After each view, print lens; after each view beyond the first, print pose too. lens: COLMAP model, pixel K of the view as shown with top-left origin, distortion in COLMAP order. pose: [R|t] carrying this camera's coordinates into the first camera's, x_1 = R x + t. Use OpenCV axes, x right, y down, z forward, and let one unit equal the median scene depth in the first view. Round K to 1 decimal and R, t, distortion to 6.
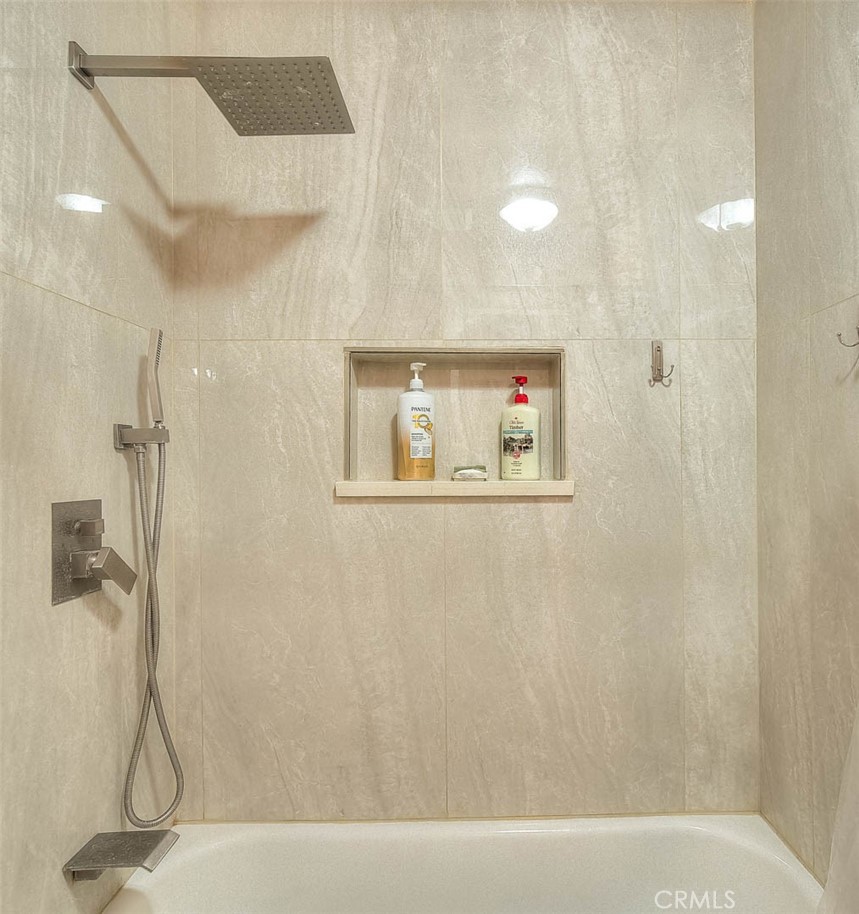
lens RADIAL K [[430.4, 0, 430.9], [0, 430.4, 456.1], [0, 0, 1]] dist [-0.013527, 0.000125]
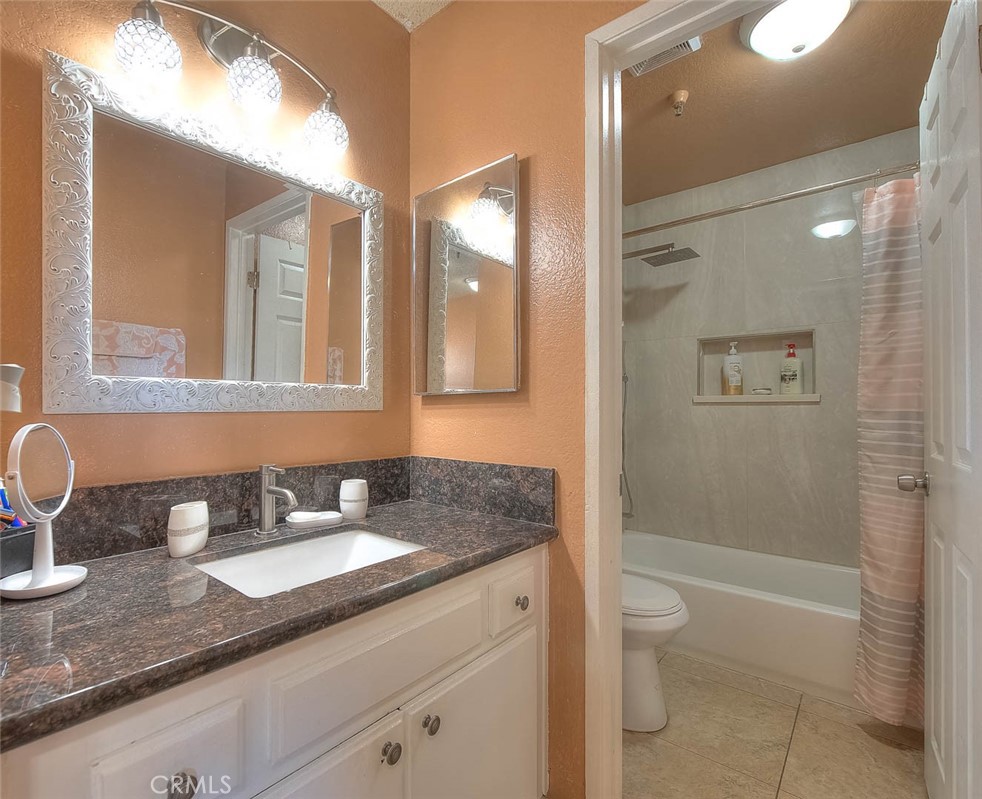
lens RADIAL K [[436.4, 0, 488.5], [0, 436.4, 403.7], [0, 0, 1]] dist [-0.002550, -0.000447]
pose [[0.779544, -0.002905, -0.626341, 0.391683], [-0.006783, 0.999891, -0.013080, 0.137395], [0.626311, 0.014445, 0.779439, -1.535783]]
